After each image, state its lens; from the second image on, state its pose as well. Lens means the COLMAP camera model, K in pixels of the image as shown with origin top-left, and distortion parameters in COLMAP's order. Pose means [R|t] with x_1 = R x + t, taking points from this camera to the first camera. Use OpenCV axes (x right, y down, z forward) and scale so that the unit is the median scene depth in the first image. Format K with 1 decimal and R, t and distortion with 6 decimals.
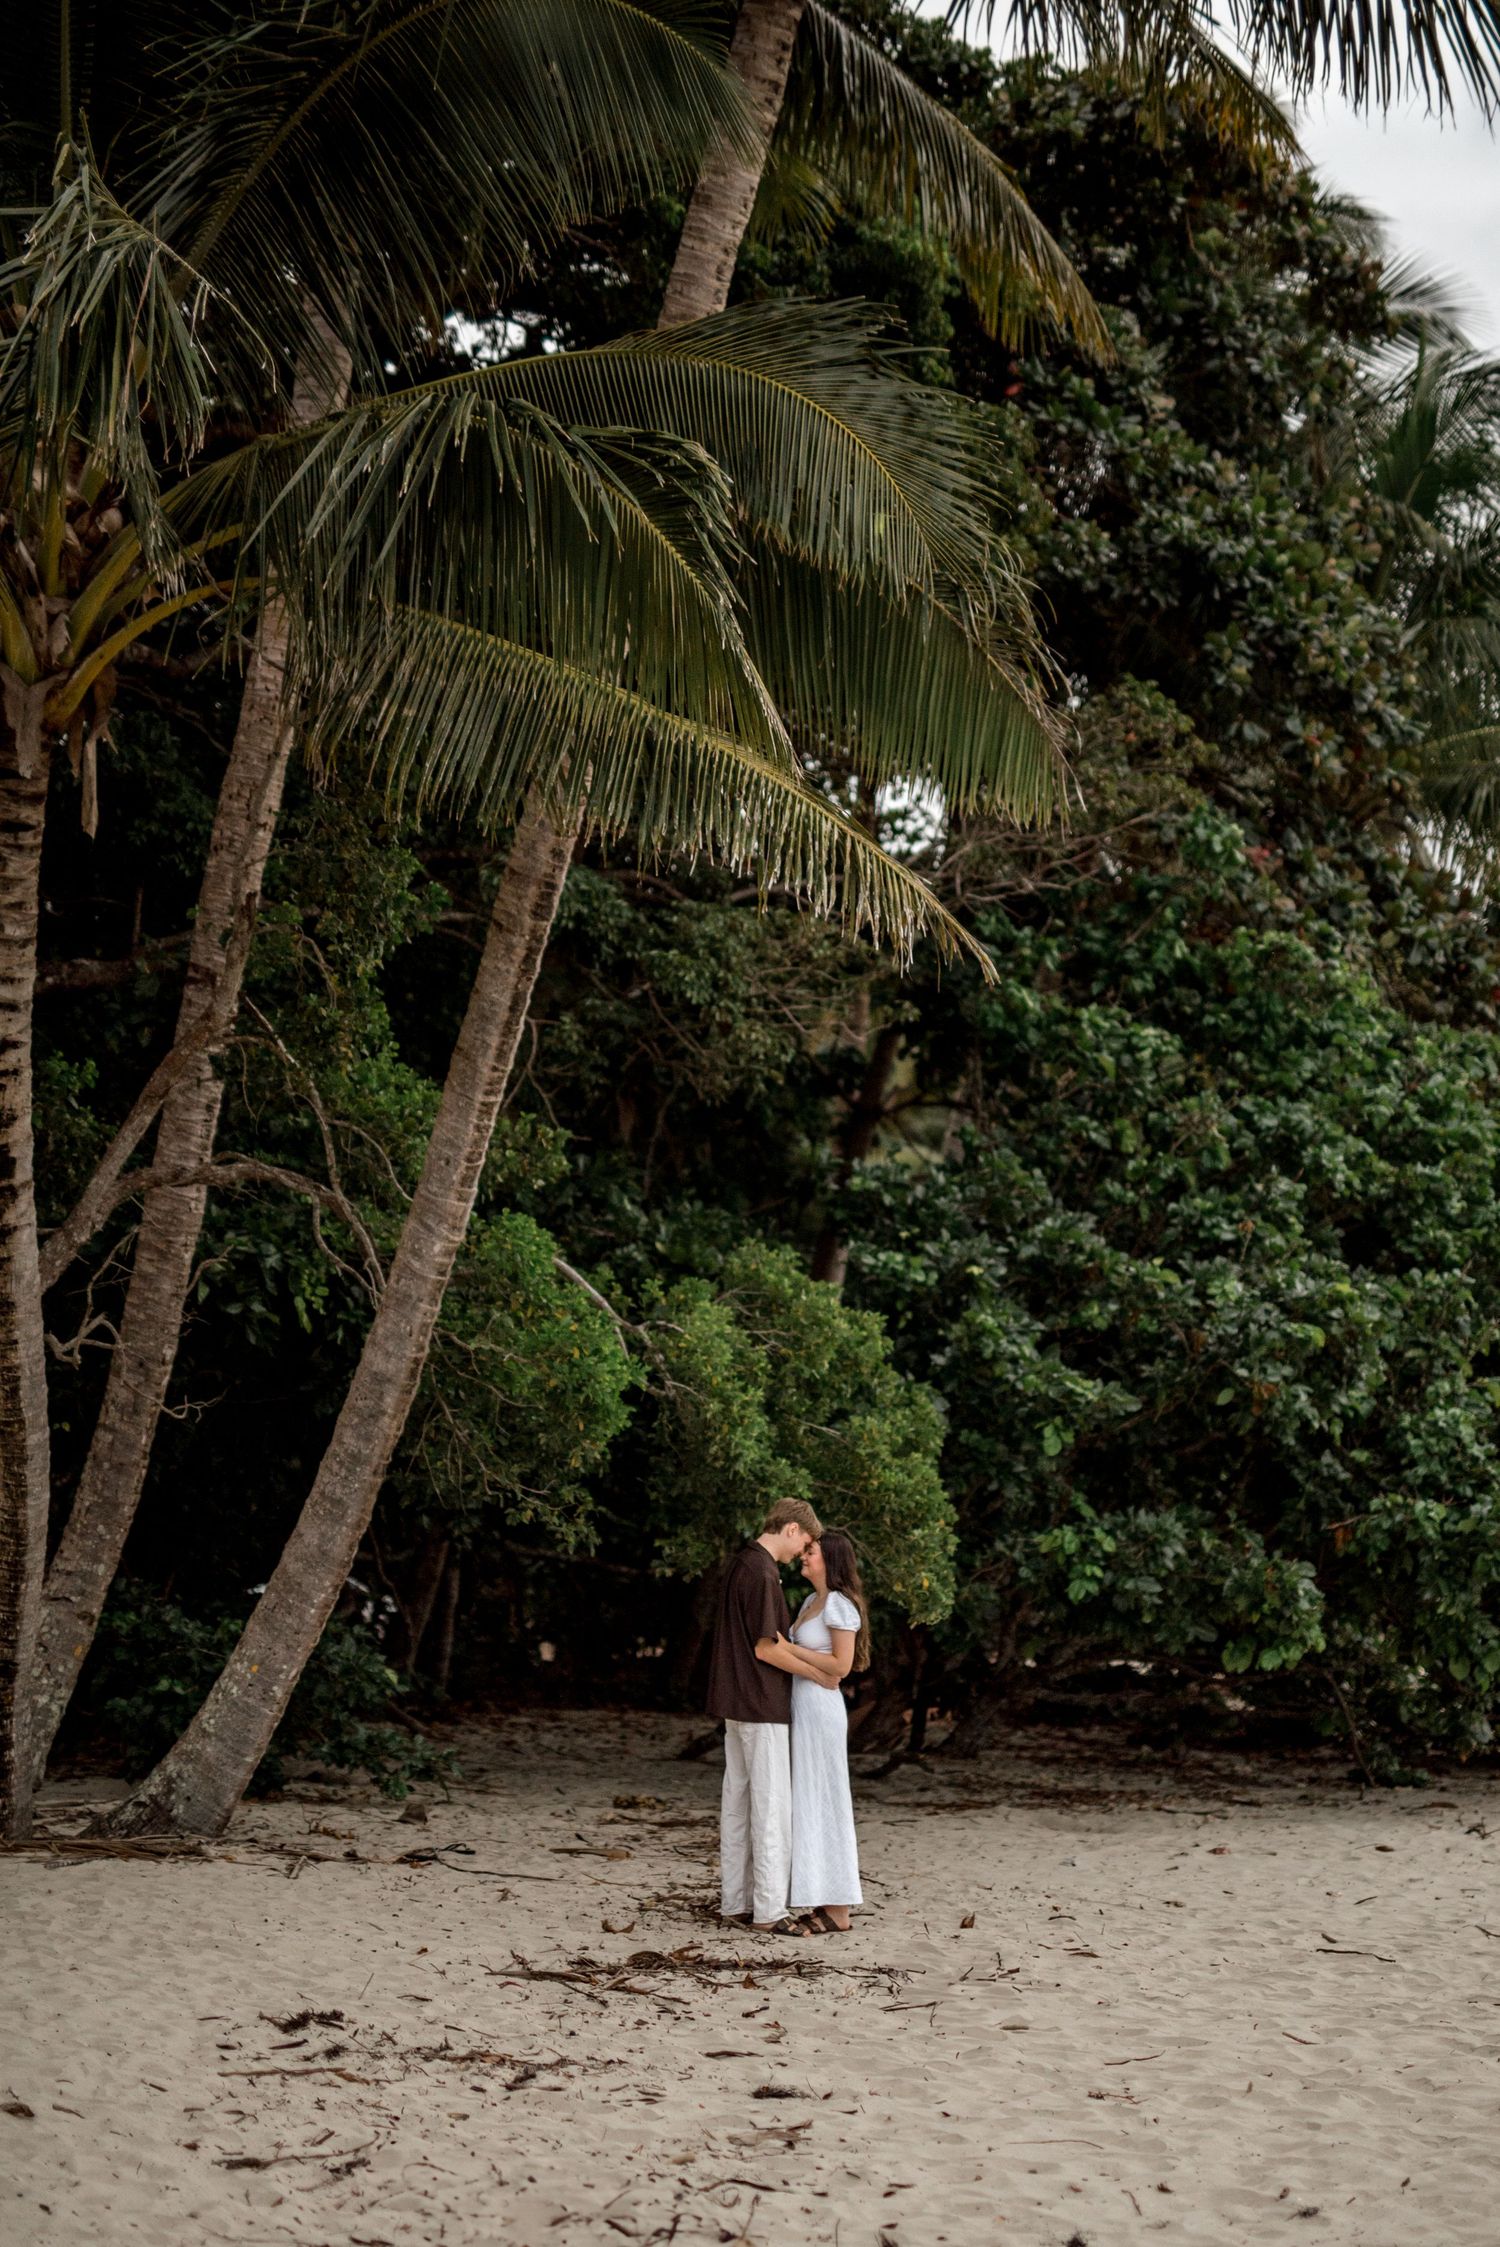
lens RADIAL K [[3549.7, 0, 816.4], [0, 3549.7, 1288.4], [0, 0, 1]] dist [0.005786, 0.019483]
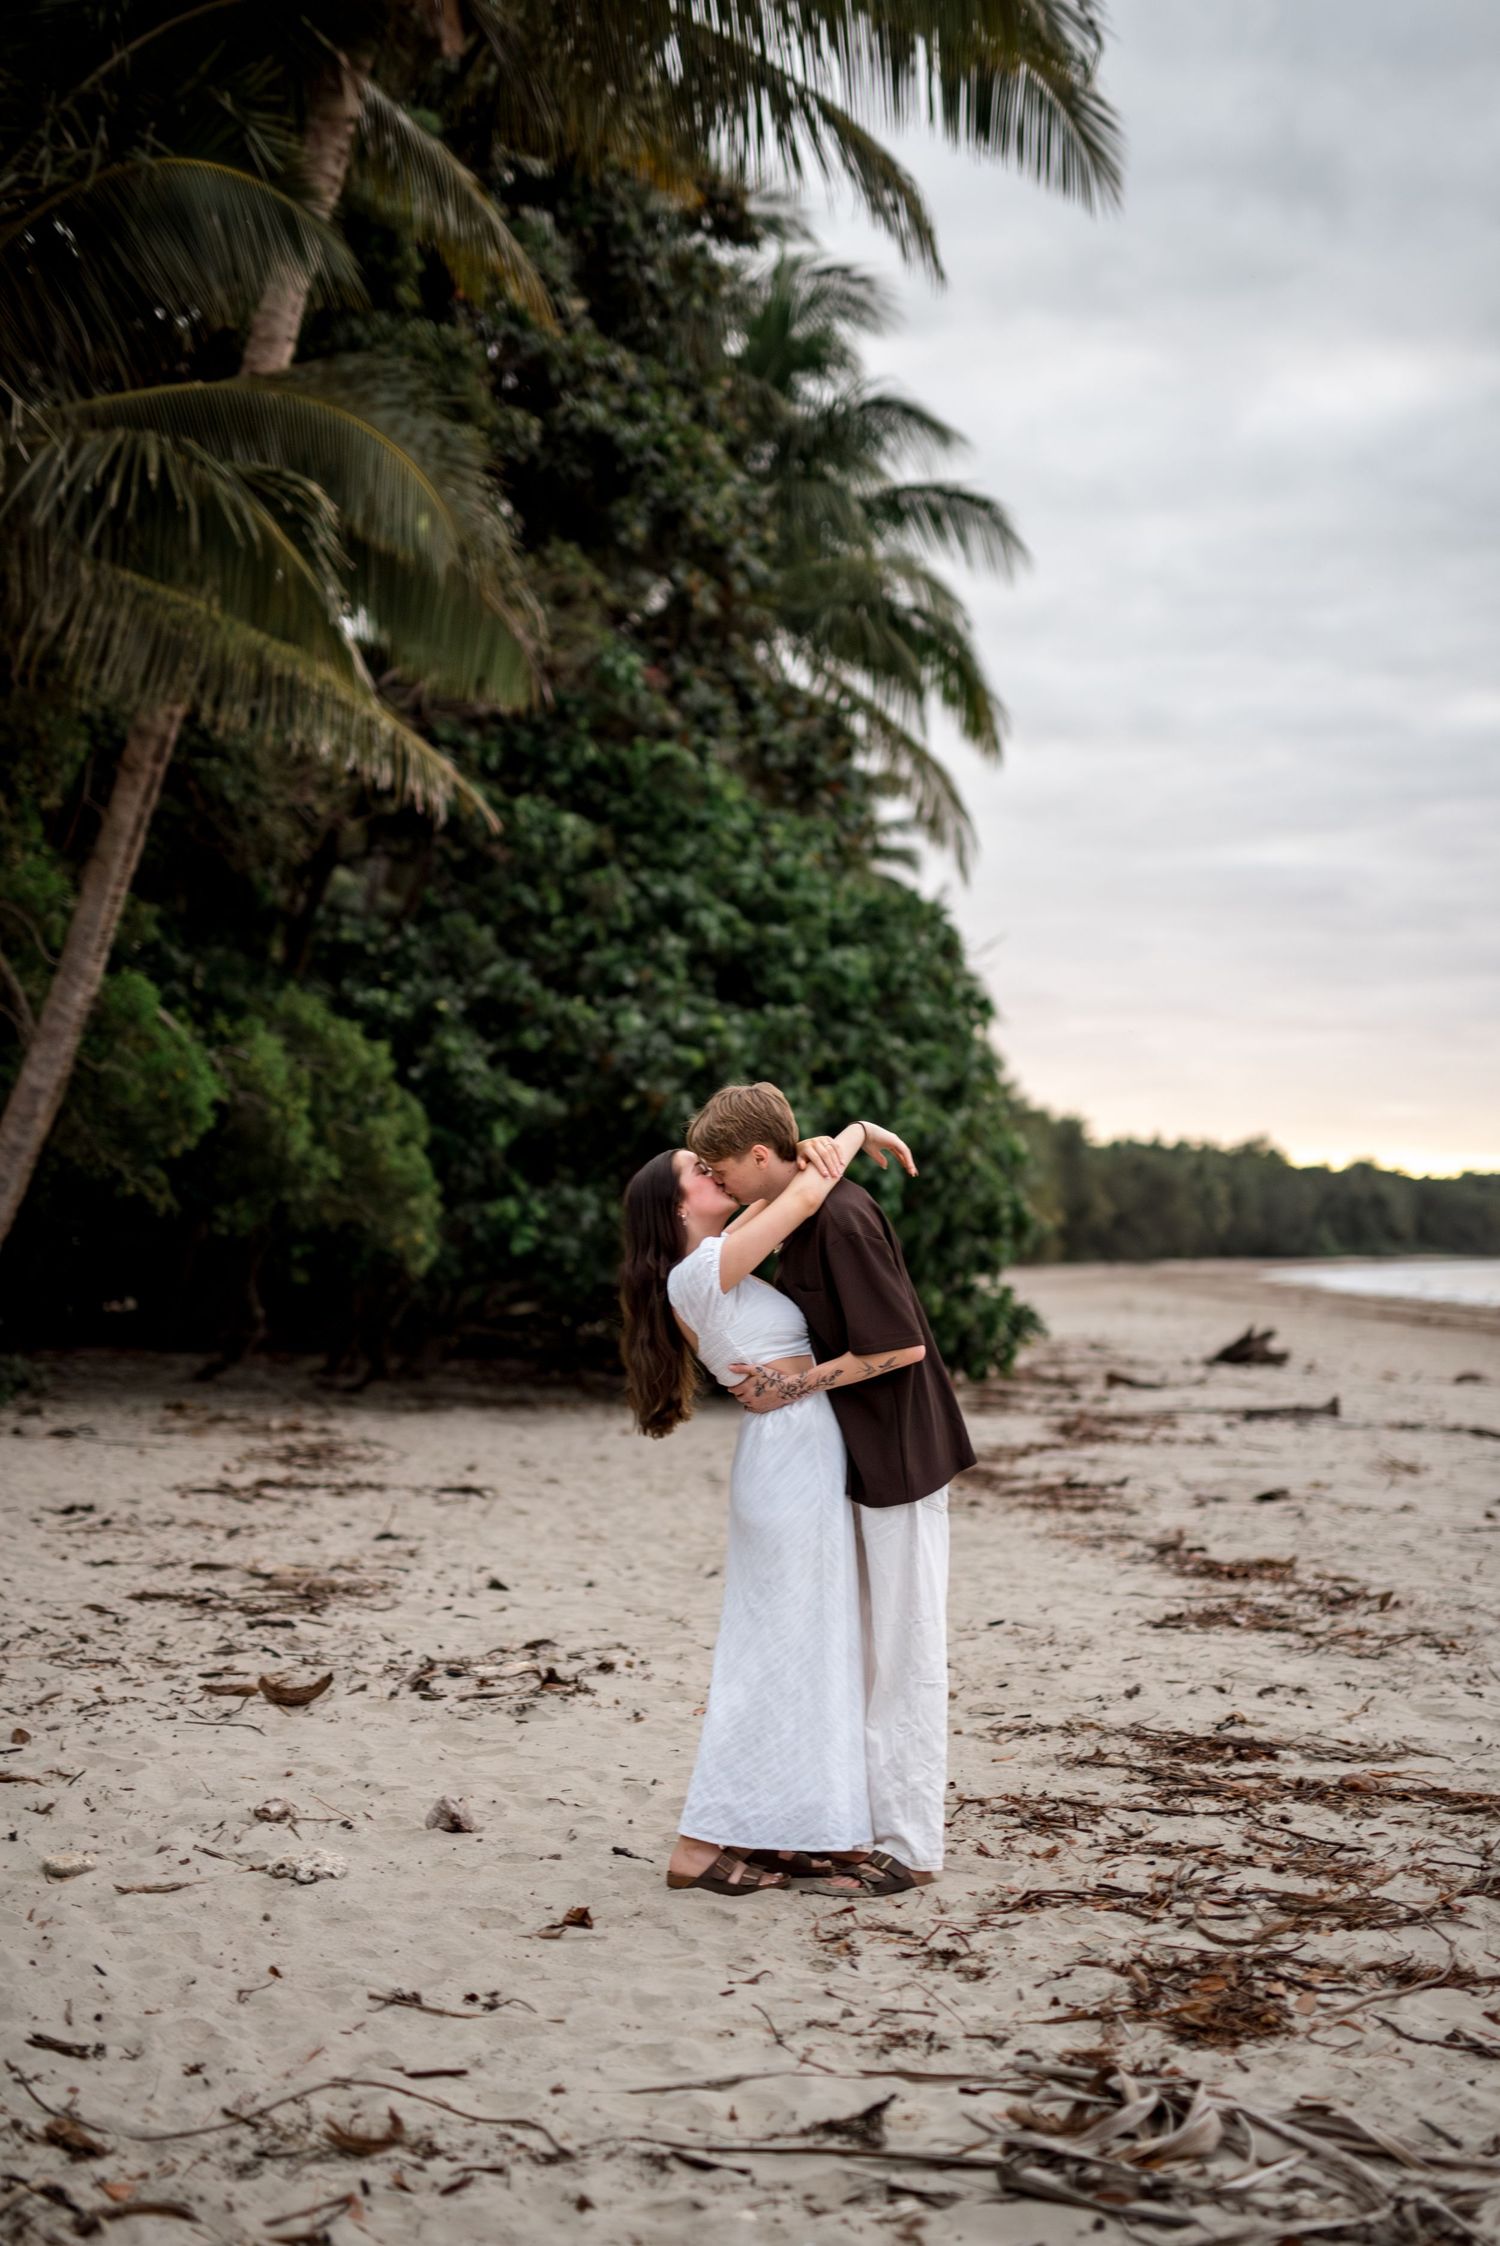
lens RADIAL K [[3365.2, 0, 715.5], [0, 3365.2, 1102.8], [0, 0, 1]] dist [0.003544, -0.010283]
pose [[0.988149, 0.005971, 0.153379, -0.047817], [-0.011727, 0.999260, 0.036646, -0.016369], [-0.153047, -0.038010, 0.987488, -0.262500]]
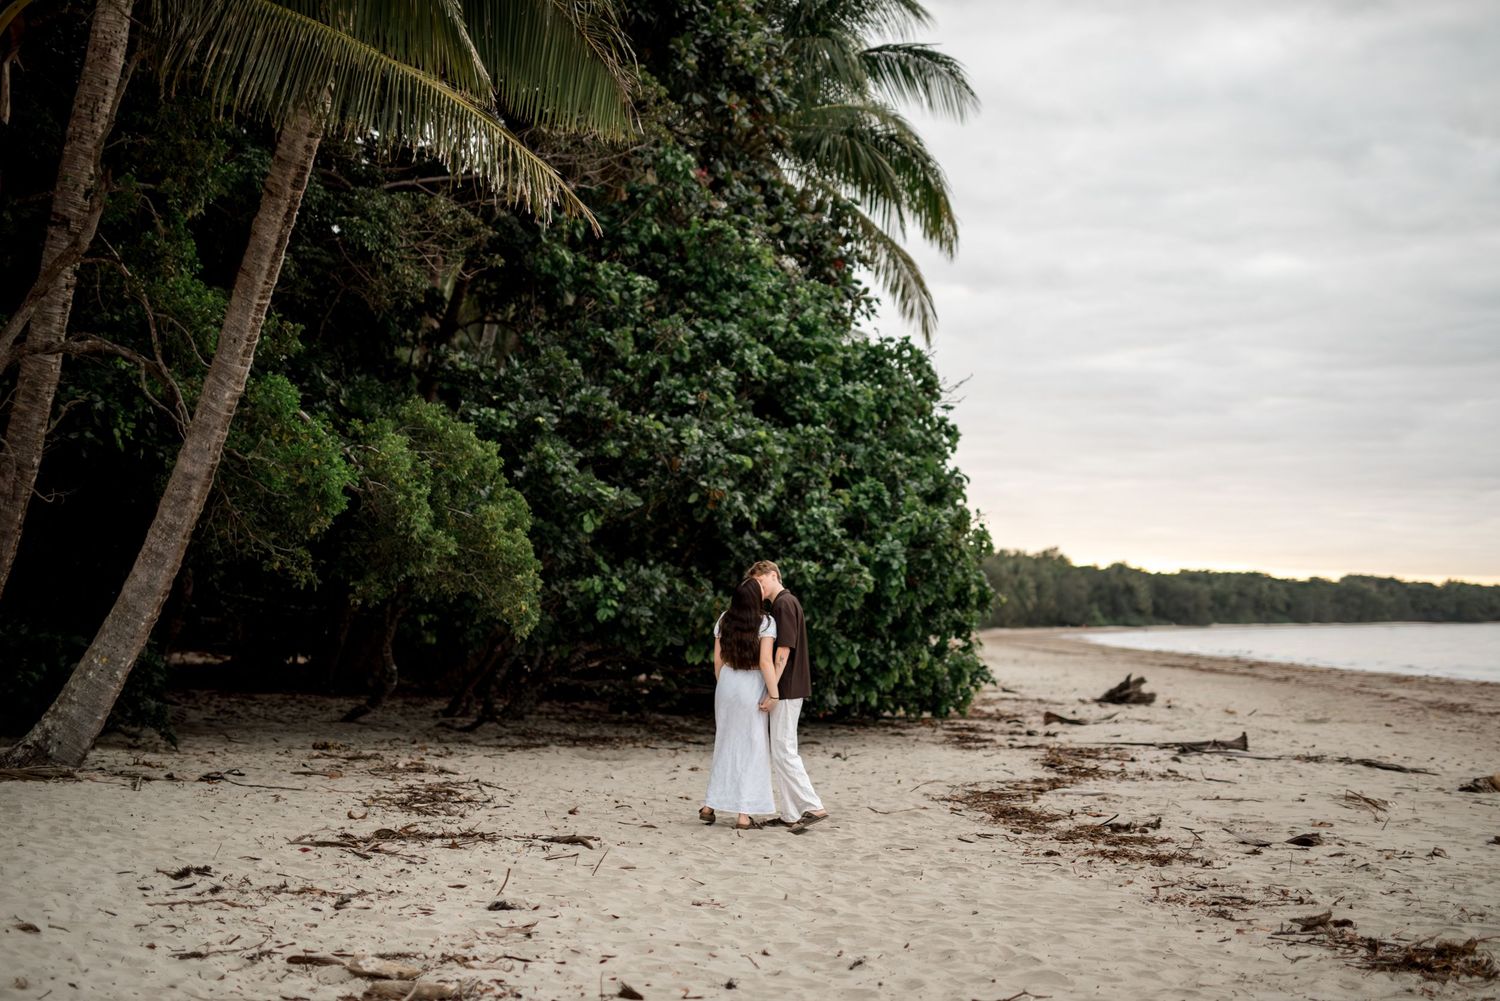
lens RADIAL K [[2144.6, 0, 767.1], [0, 2144.6, 505.4], [0, 0, 1]] dist [0.007888, 0.021460]
pose [[0.982908, 0.009113, 0.183871, -0.034843], [-0.014174, 0.999555, 0.026230, 0.007147], [-0.183550, -0.028388, 0.982600, 0.008457]]
